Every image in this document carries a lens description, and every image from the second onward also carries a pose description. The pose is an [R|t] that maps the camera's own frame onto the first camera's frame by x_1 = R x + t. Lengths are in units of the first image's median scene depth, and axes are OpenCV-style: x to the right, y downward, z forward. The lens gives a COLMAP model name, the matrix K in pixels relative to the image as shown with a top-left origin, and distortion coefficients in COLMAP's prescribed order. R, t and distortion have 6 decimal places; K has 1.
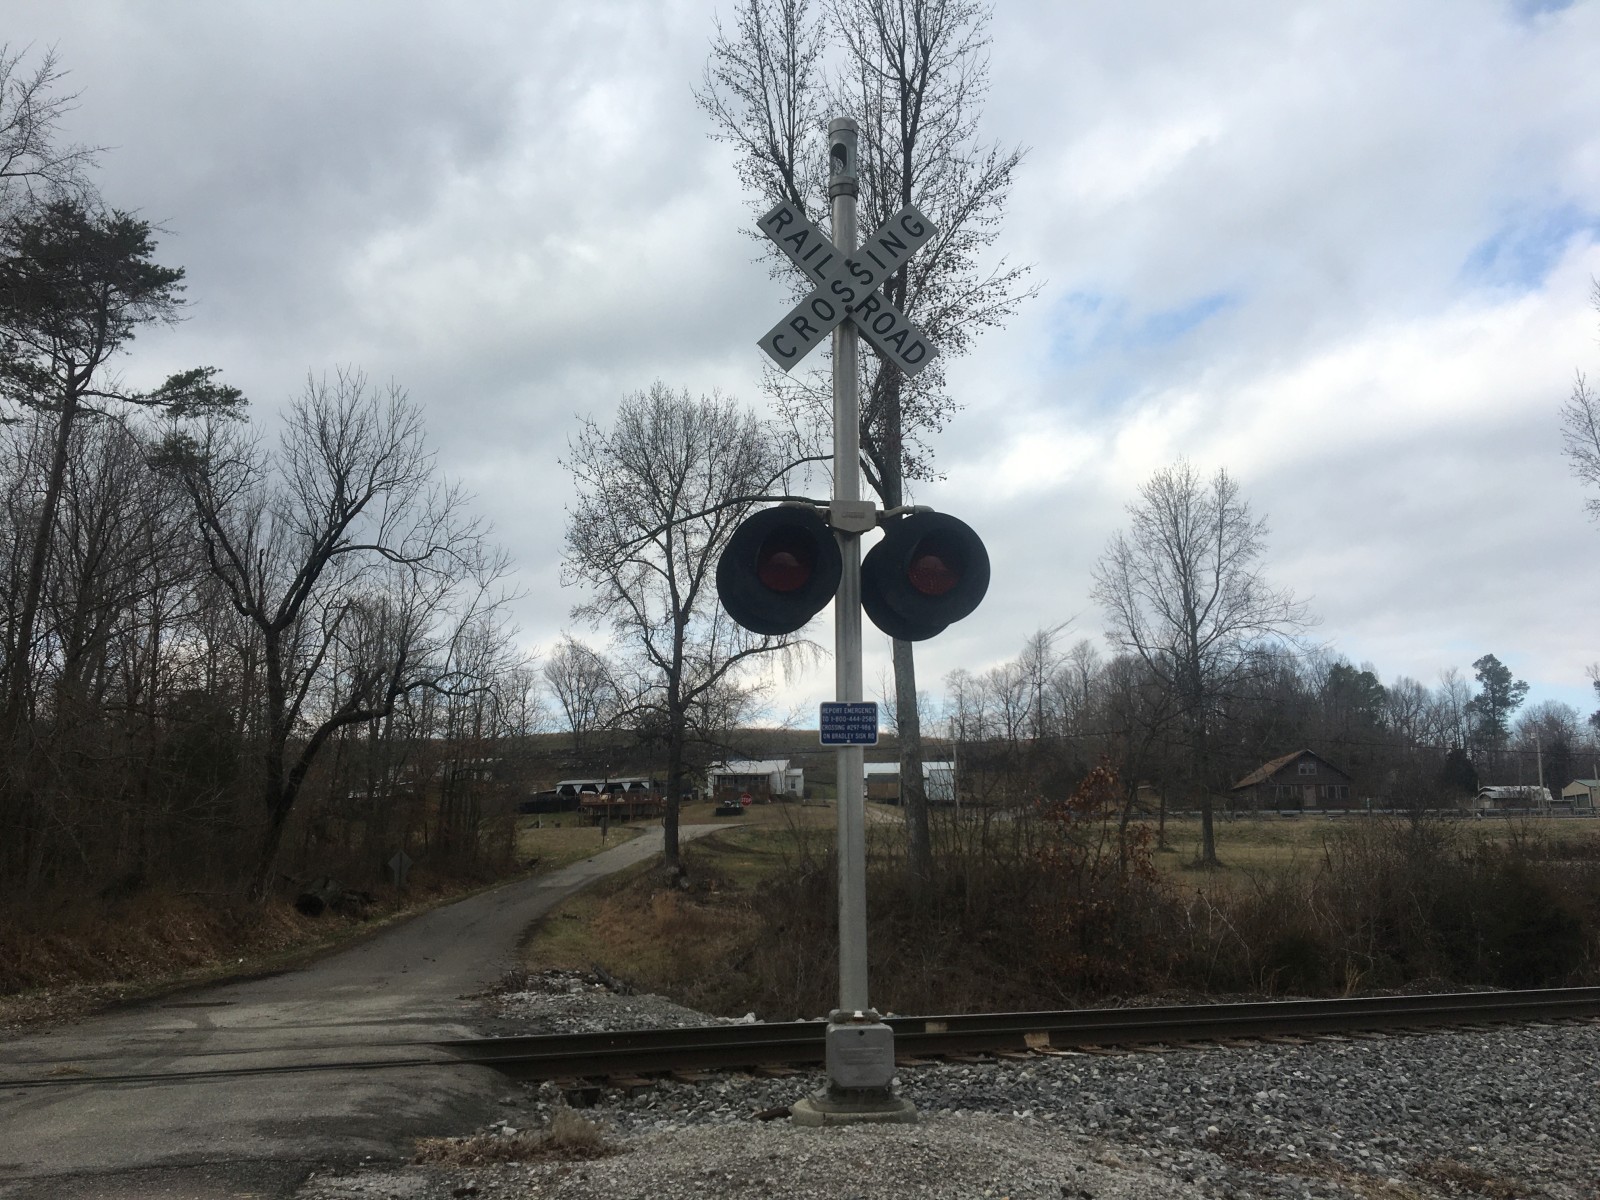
lens RADIAL K [[1331.5, 0, 790.9], [0, 1331.5, 603.6], [0, 0, 1]] dist [0.095381, -0.155927]
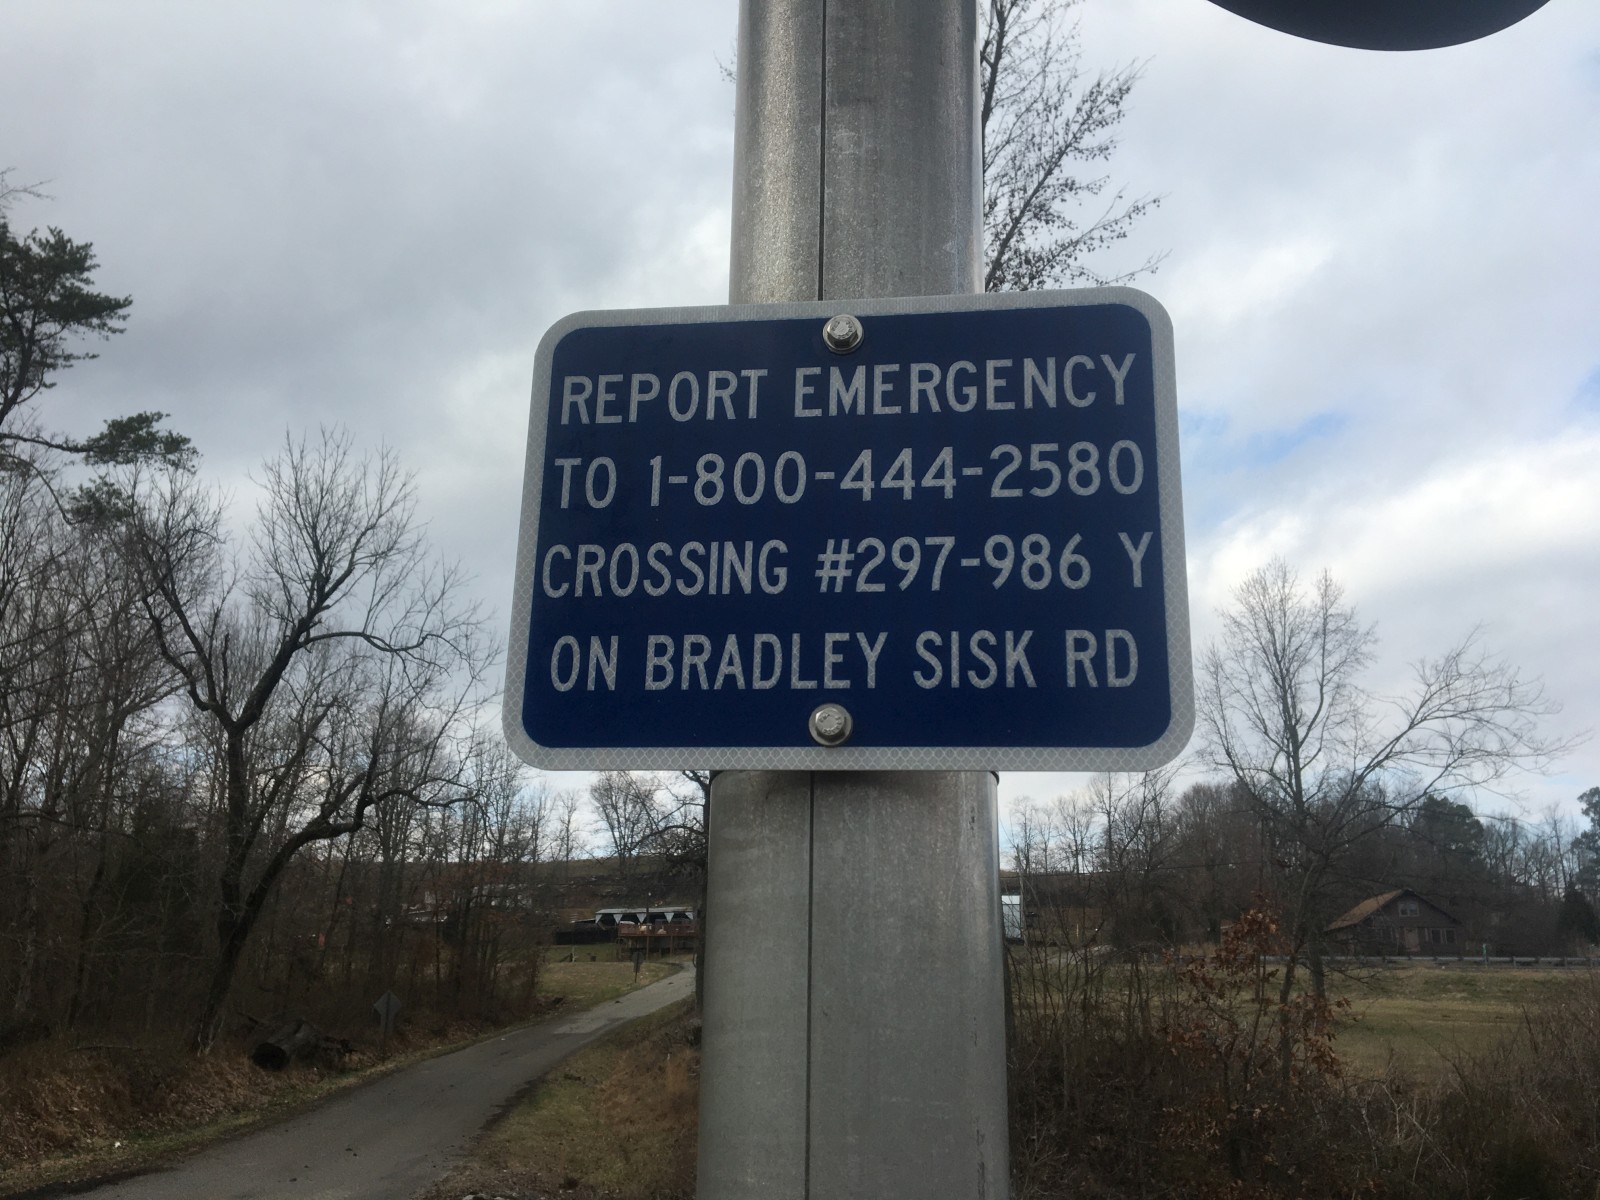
lens RADIAL K [[1362.4, 0, 800.8], [0, 1362.4, 588.7], [0, 0, 1]] dist [0.093816, -0.150920]
pose [[0.999361, 0.007807, -0.034888, 0.006210], [-0.011248, 0.994970, -0.099539, 0.014514], [0.033935, 0.099867, 0.994422, 0.127899]]
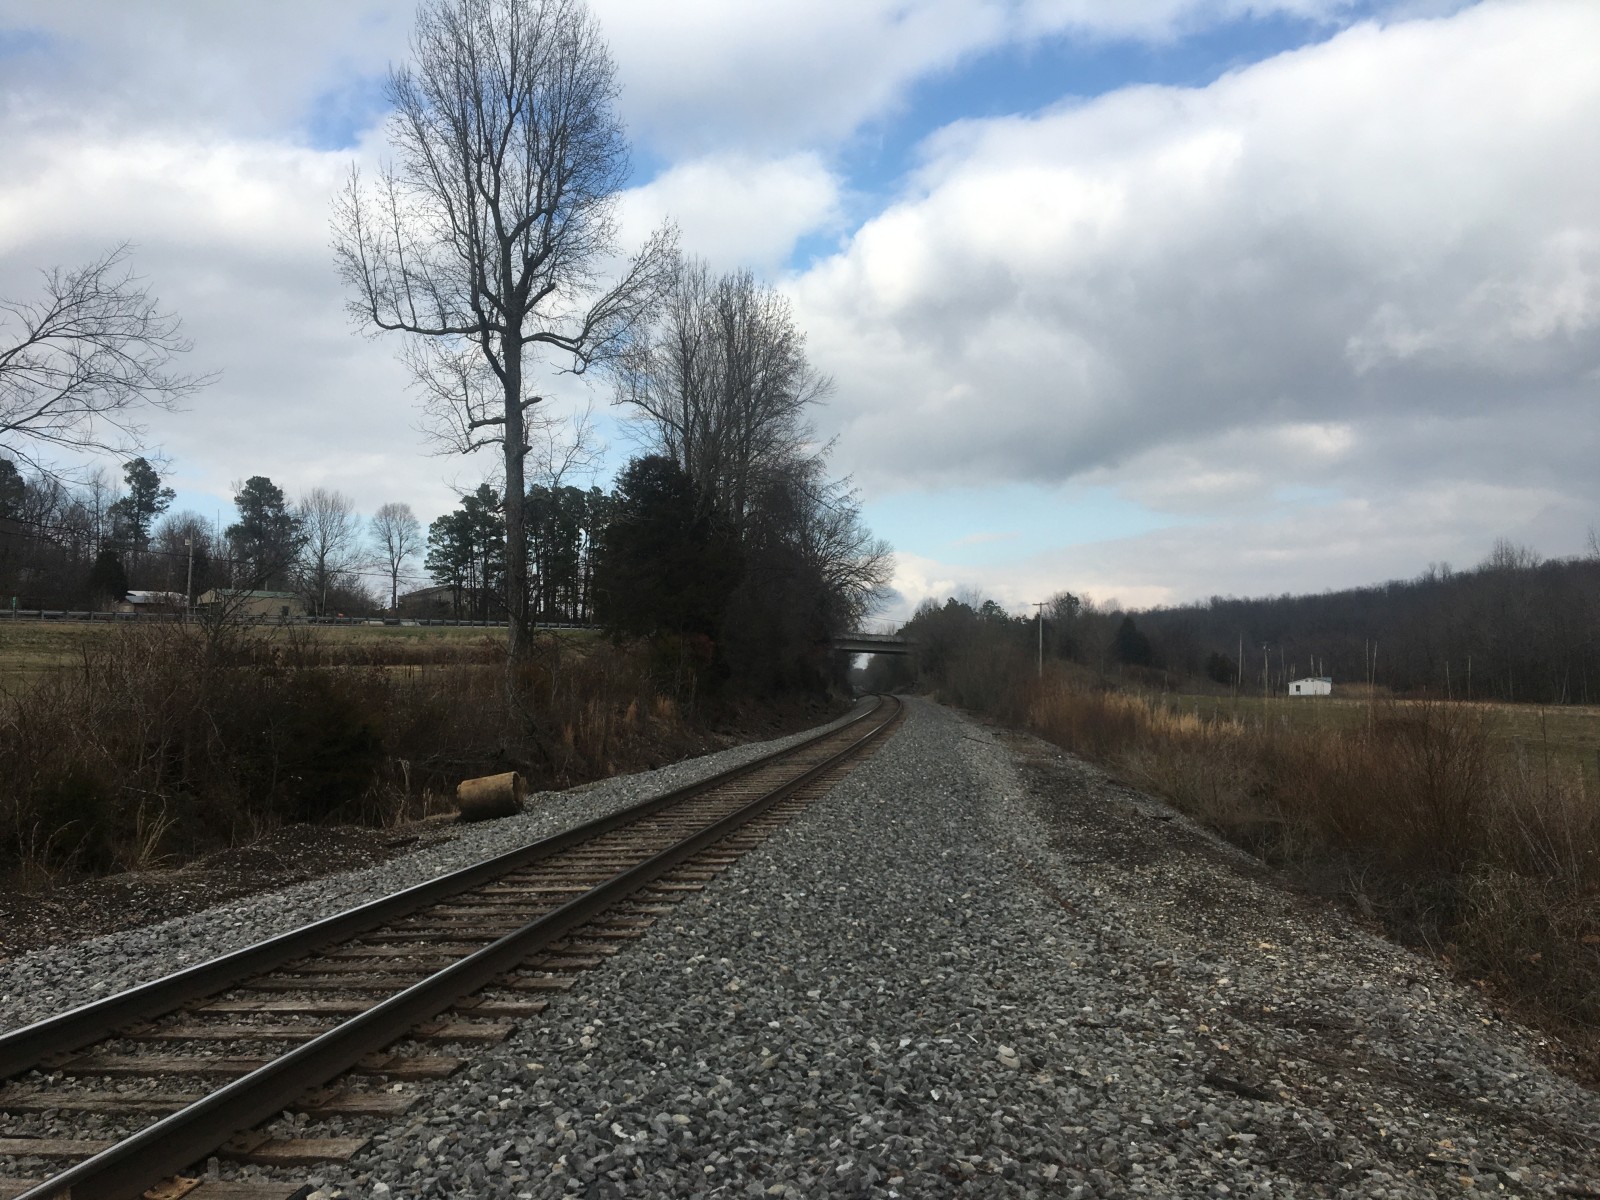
lens RADIAL K [[1359.1, 0, 800.0], [0, 1359.1, 600.0], [0, 0, 1]] dist [0.008027, 0.004283]
pose [[0.586470, 0.036827, 0.809133, 0.001334], [-0.150380, 0.986548, 0.064095, 0.026561], [-0.795888, -0.159268, 0.584120, 0.157839]]
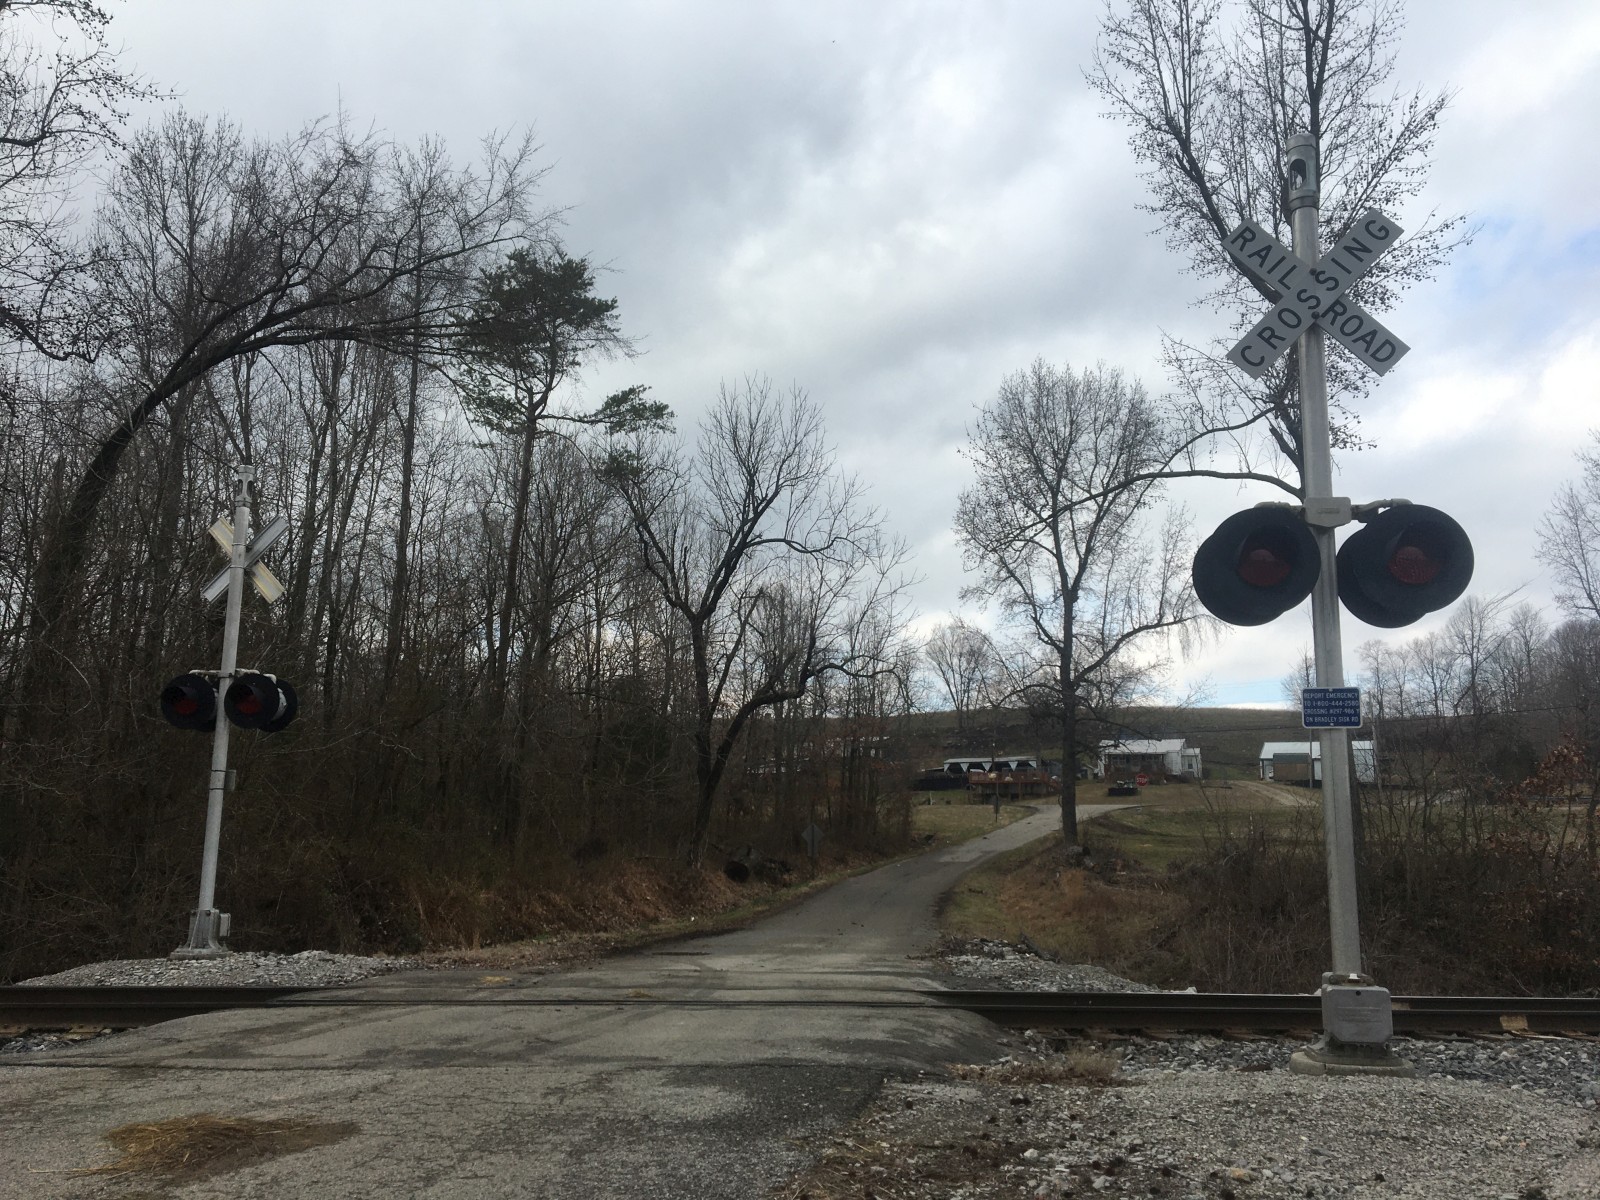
lens RADIAL K [[1331.5, 0, 790.9], [0, 1331.5, 603.6], [0, 0, 1]] dist [0.095381, -0.155927]
pose [[0.960136, -0.031108, -0.277795, -0.009783], [0.035525, 0.999310, 0.010879, -0.002827], [0.277265, -0.020314, 0.960579, -0.021406]]
